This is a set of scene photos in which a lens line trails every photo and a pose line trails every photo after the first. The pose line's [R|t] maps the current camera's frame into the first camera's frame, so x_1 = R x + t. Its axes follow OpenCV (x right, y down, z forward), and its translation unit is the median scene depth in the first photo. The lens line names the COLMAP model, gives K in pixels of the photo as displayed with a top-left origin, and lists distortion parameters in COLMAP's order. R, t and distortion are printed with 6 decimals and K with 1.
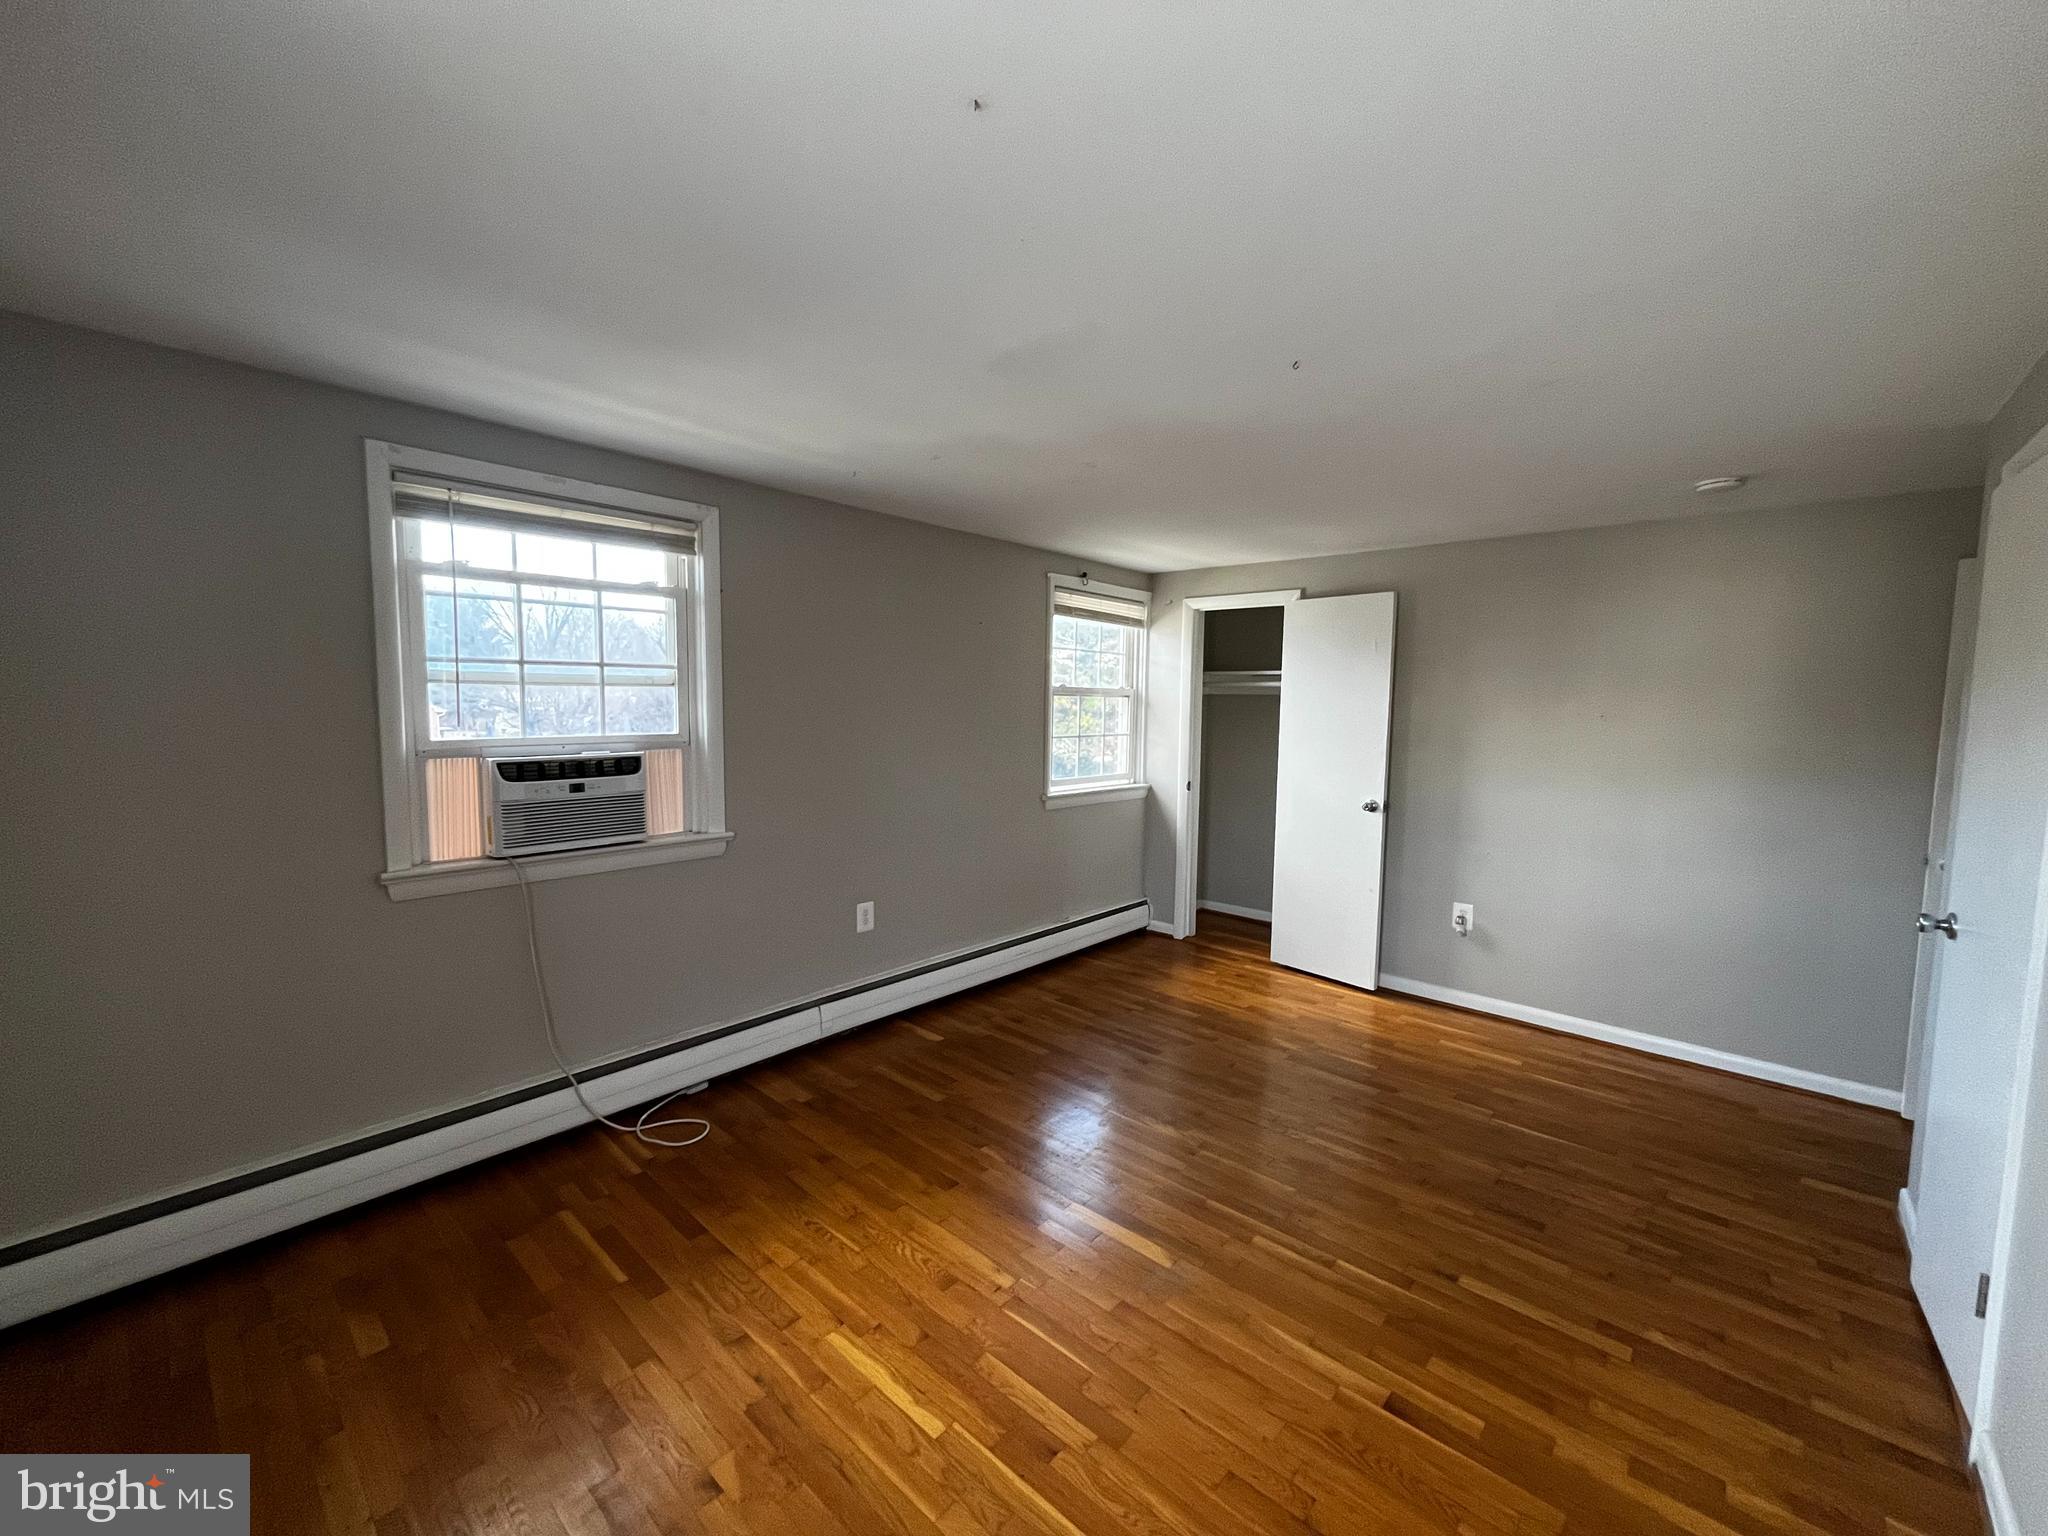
lens RADIAL K [[821.5, 0, 1020.7], [0, 821.5, 766.5], [0, 0, 1]] dist [-0.006761, 0.000323]
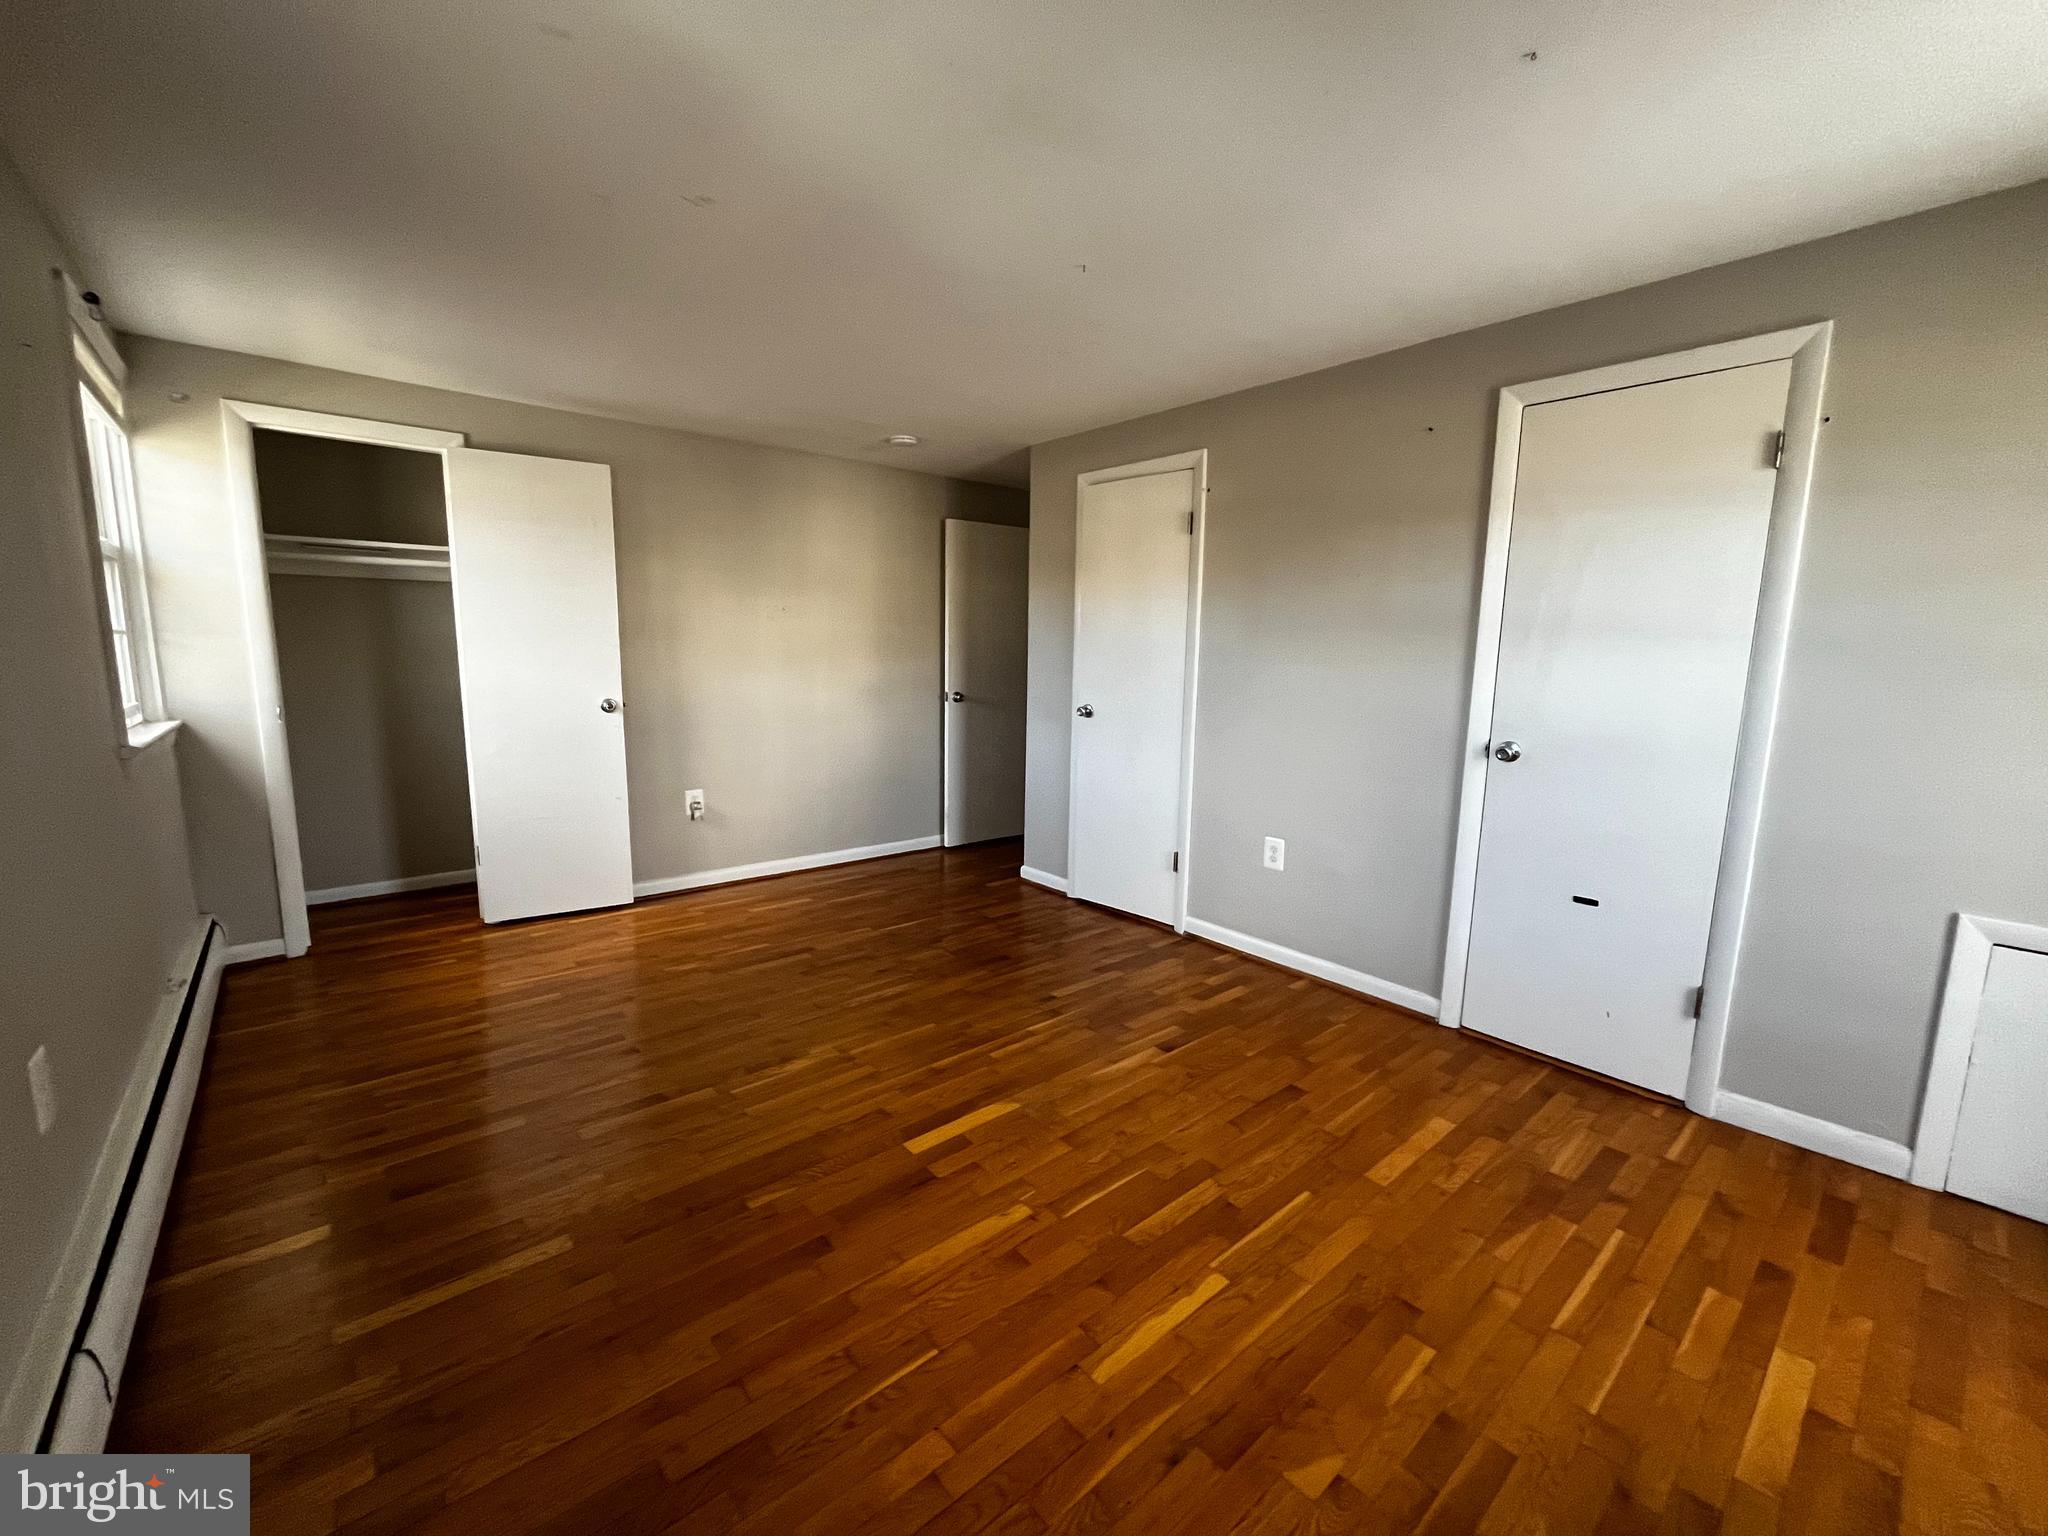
lens RADIAL K [[821.5, 0, 1010.8], [0, 821.5, 772.0], [0, 0, 1]] dist [-0.006761, 0.000323]
pose [[0.132074, -0.161785, 0.977948, -0.640531], [0.067592, 0.985764, 0.153950, 0.016668], [-0.988933, 0.045768, 0.141129, 0.681679]]
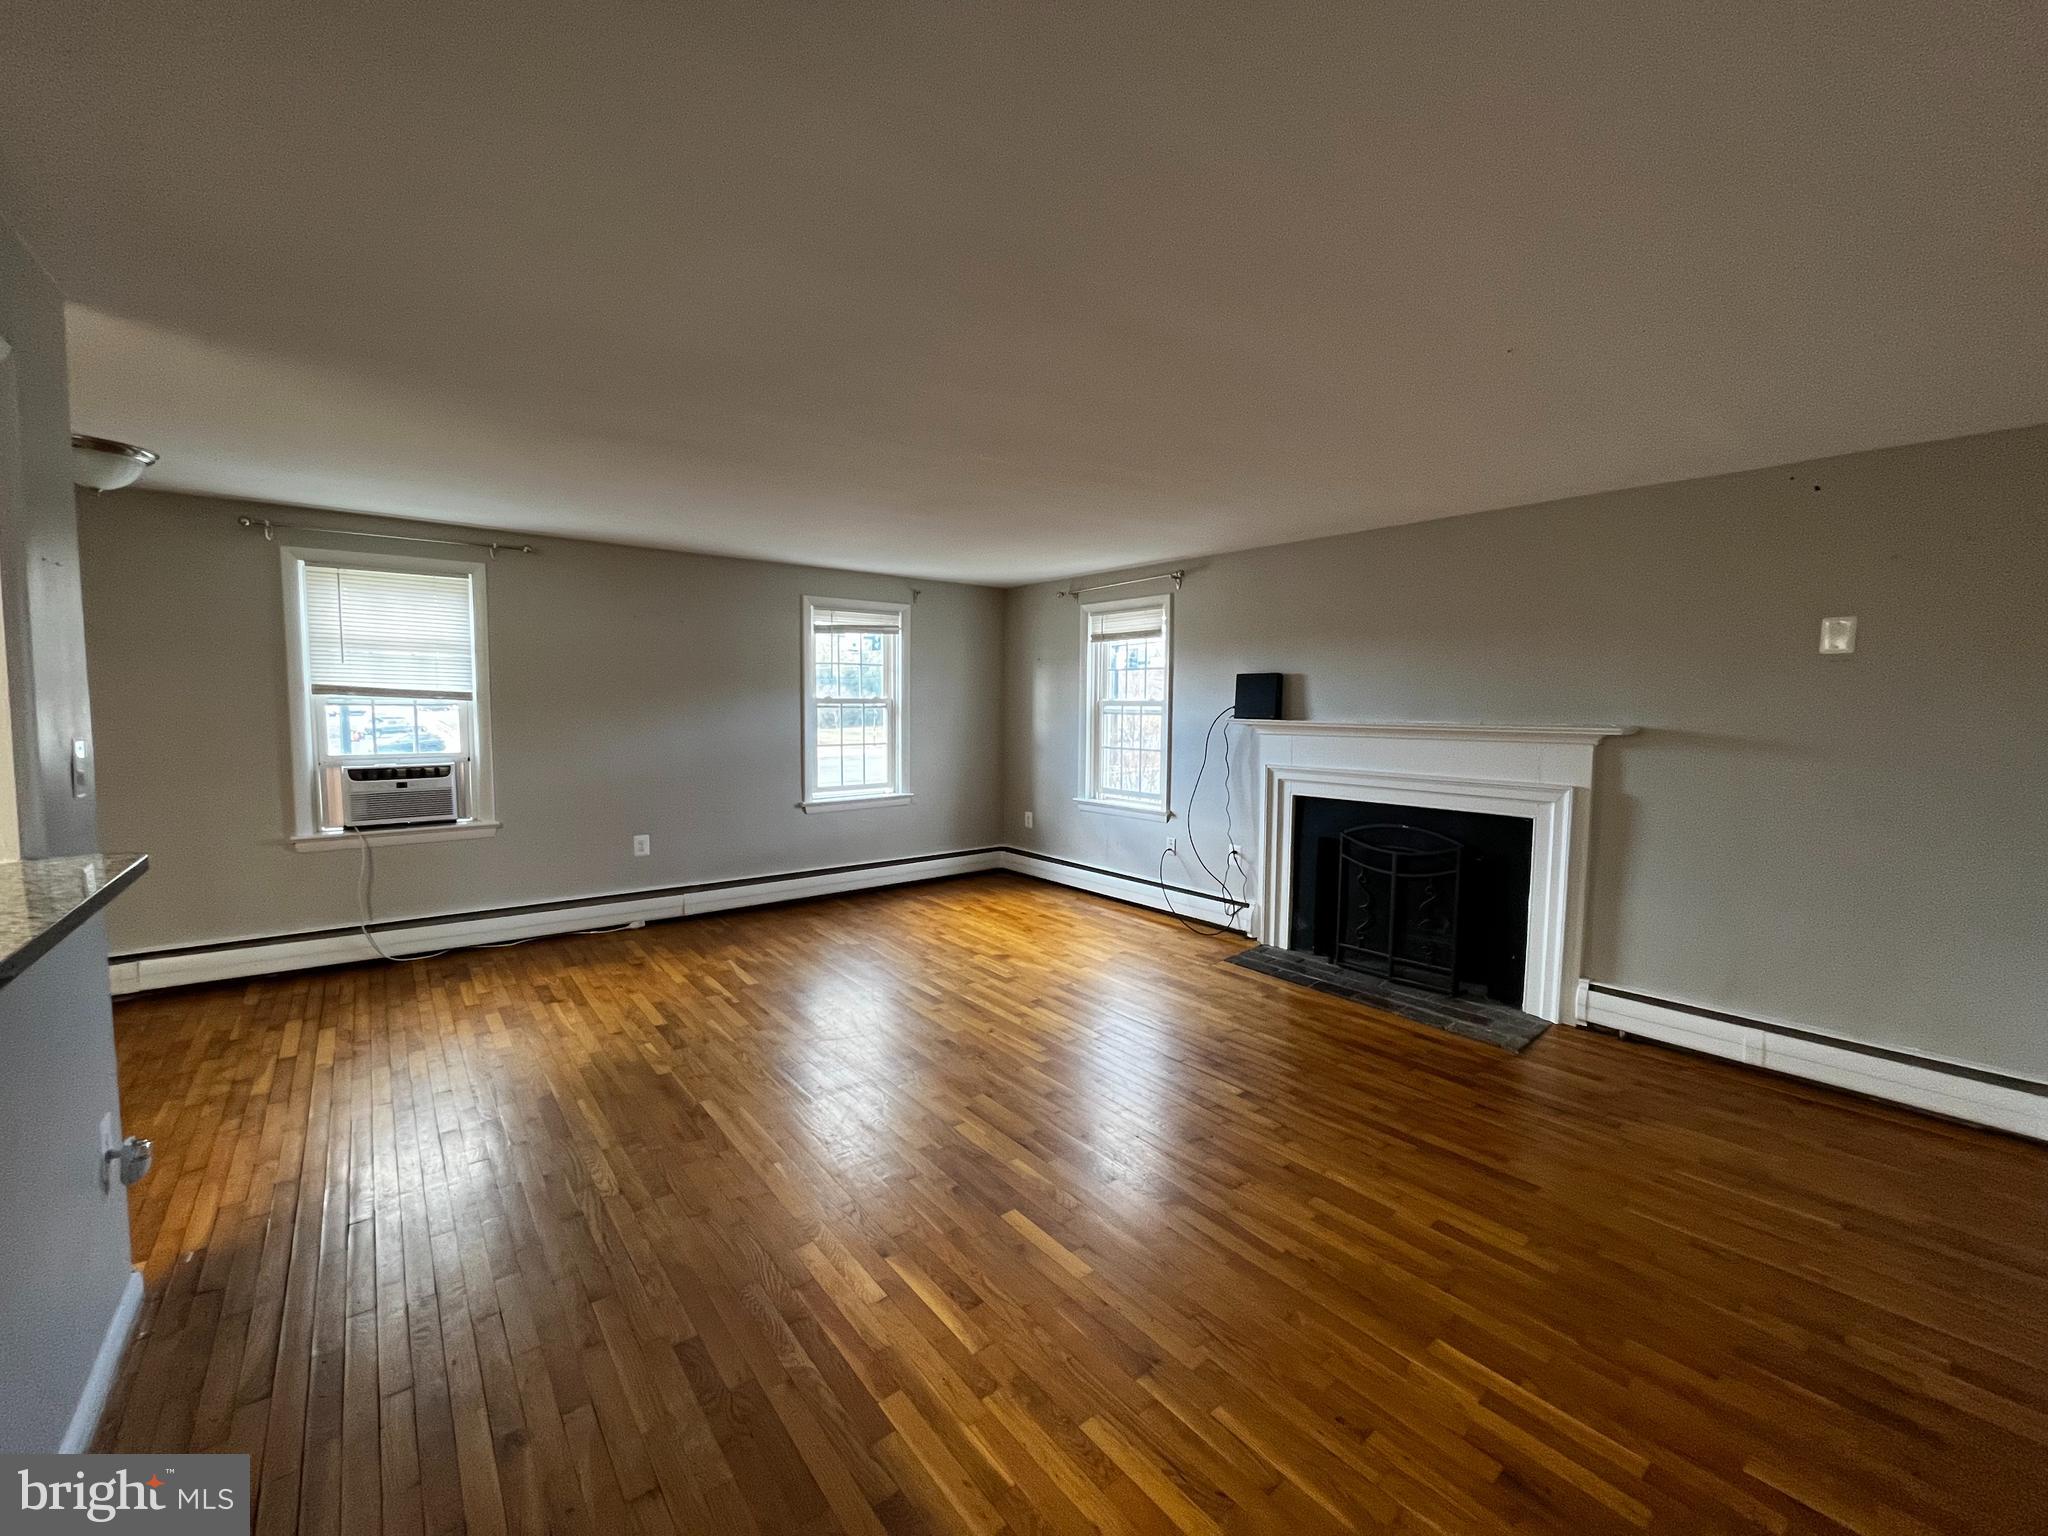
lens RADIAL K [[821.5, 0, 1022.5], [0, 821.5, 766.4], [0, 0, 1]] dist [-0.006761, 0.000323]
pose [[0.988550, -0.013486, -0.150291, 0.904009], [0.009512, 0.999587, -0.027130, 0.044894], [0.150595, 0.025390, 0.988269, -0.403976]]
